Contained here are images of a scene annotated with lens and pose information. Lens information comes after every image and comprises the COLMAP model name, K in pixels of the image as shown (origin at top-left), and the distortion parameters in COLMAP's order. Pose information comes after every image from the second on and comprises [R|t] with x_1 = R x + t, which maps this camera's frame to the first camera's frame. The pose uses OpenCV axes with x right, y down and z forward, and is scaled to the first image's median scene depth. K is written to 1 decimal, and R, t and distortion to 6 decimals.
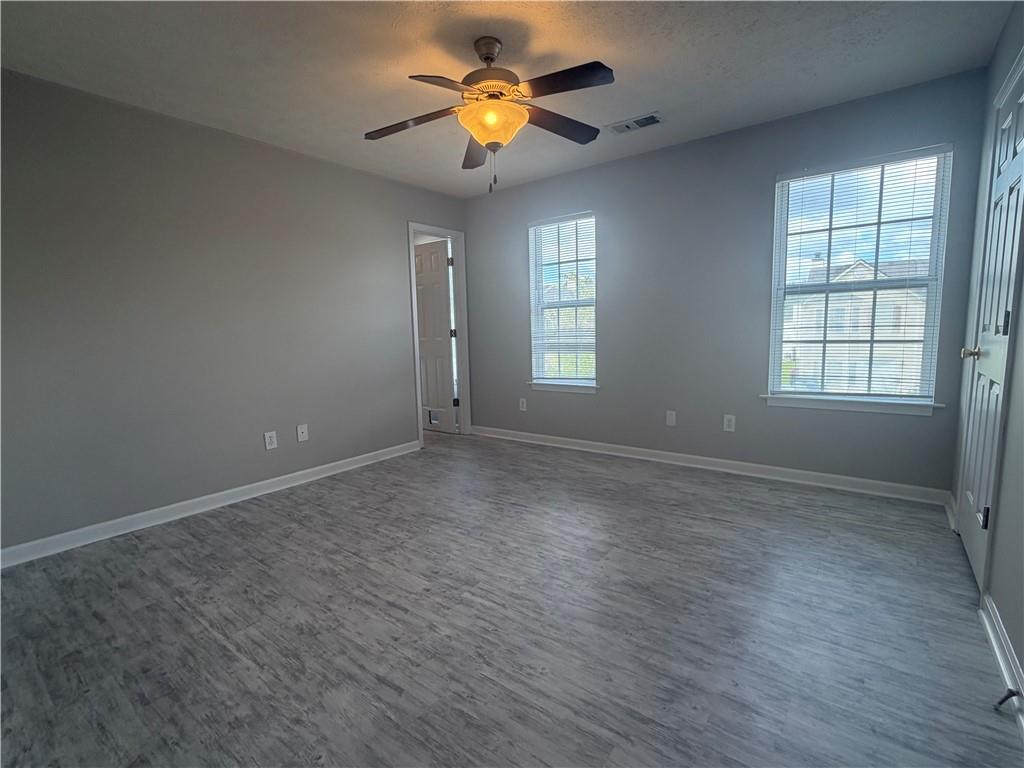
lens RADIAL K [[478.5, 0, 513.4], [0, 478.5, 383.2], [0, 0, 1]] dist [0.000280, -0.001011]
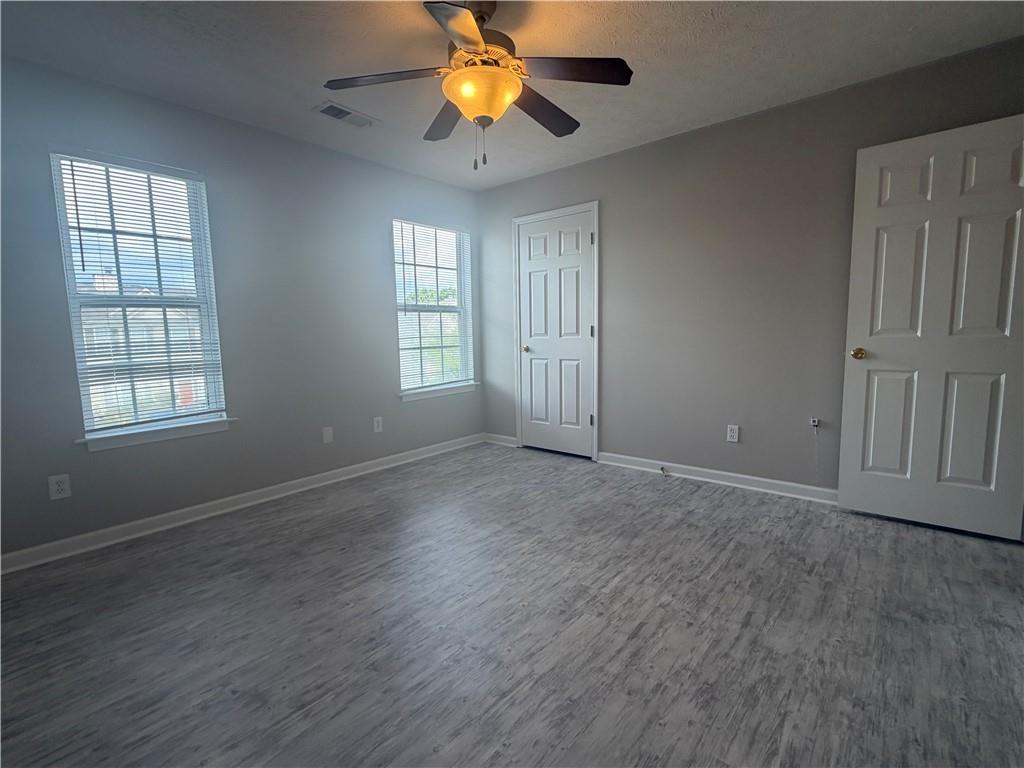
lens RADIAL K [[478.5, 0, 512.9], [0, 478.5, 379.3], [0, 0, 1]] dist [0.000280, -0.001011]
pose [[0.051359, -0.074898, 0.995868, -1.072074], [0.137336, 0.988239, 0.067242, -0.087667], [-0.989192, 0.133315, 0.061041, 1.072389]]
